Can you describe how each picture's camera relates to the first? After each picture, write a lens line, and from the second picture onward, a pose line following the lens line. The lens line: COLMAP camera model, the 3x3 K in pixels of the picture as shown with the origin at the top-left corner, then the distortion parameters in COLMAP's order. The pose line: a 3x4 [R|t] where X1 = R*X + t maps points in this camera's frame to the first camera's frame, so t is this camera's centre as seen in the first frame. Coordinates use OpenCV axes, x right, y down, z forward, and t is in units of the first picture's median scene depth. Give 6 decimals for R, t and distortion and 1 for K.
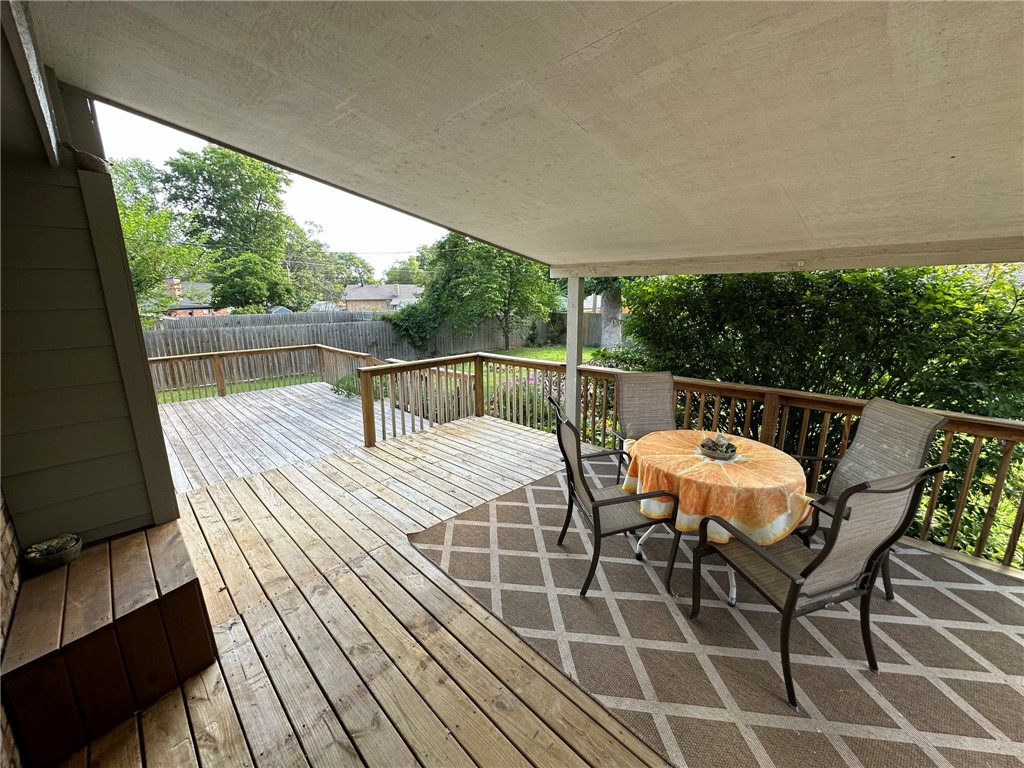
lens RADIAL K [[408.7, 0, 513.0], [0, 408.7, 384.7], [0, 0, 1]] dist [-0.002120, 0.000614]
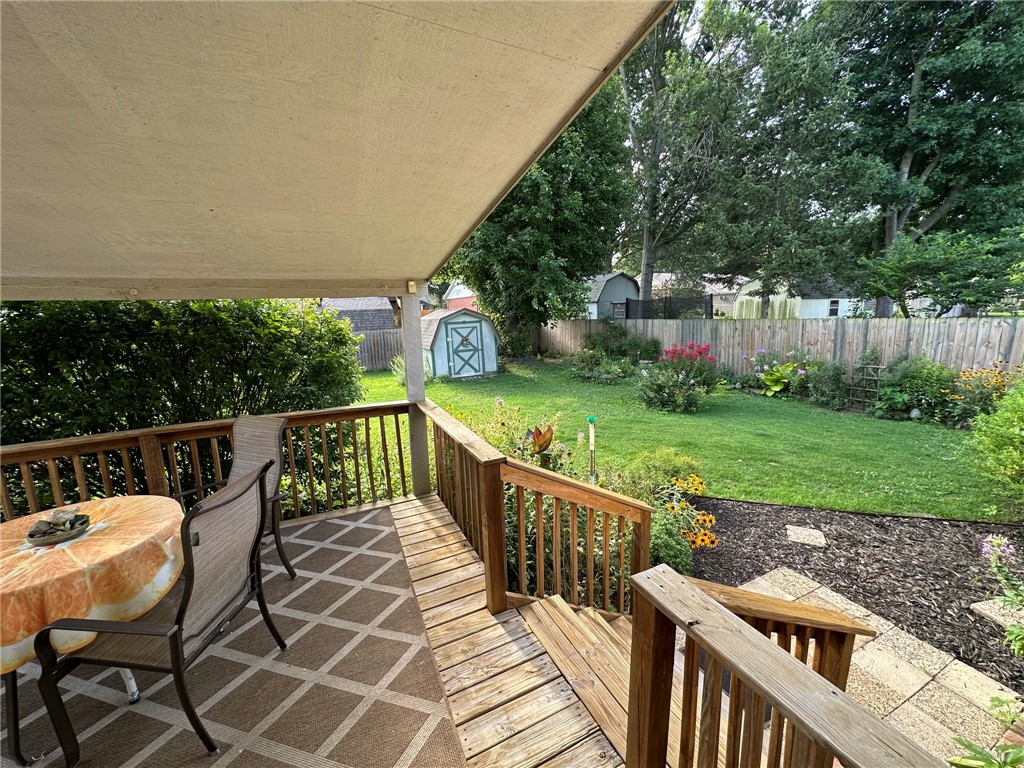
lens RADIAL K [[408.7, 0, 511.6], [0, 408.7, 384.4], [0, 0, 1]] dist [-0.002120, 0.000614]
pose [[0.332429, -0.167324, 0.928167, 0.114179], [0.224649, 0.969858, 0.094381, 0.012334], [-0.915982, 0.177137, 0.359998, -0.088099]]
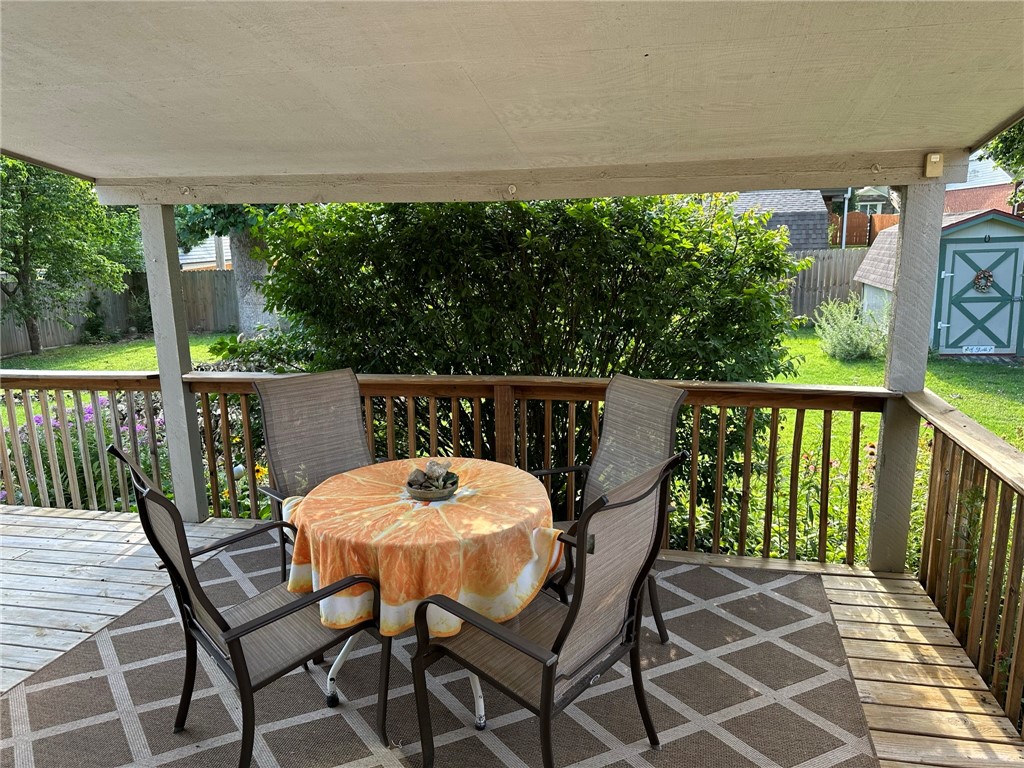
lens RADIAL K [[722.1, 0, 509.5], [0, 722.1, 385.3], [0, 0, 1]] dist [0.061211, -0.073316]
pose [[0.845445, -0.120908, 0.520196, 0.043943], [0.127412, 0.991574, 0.023393, -0.003263], [-0.518641, 0.046502, 0.853727, -0.007485]]
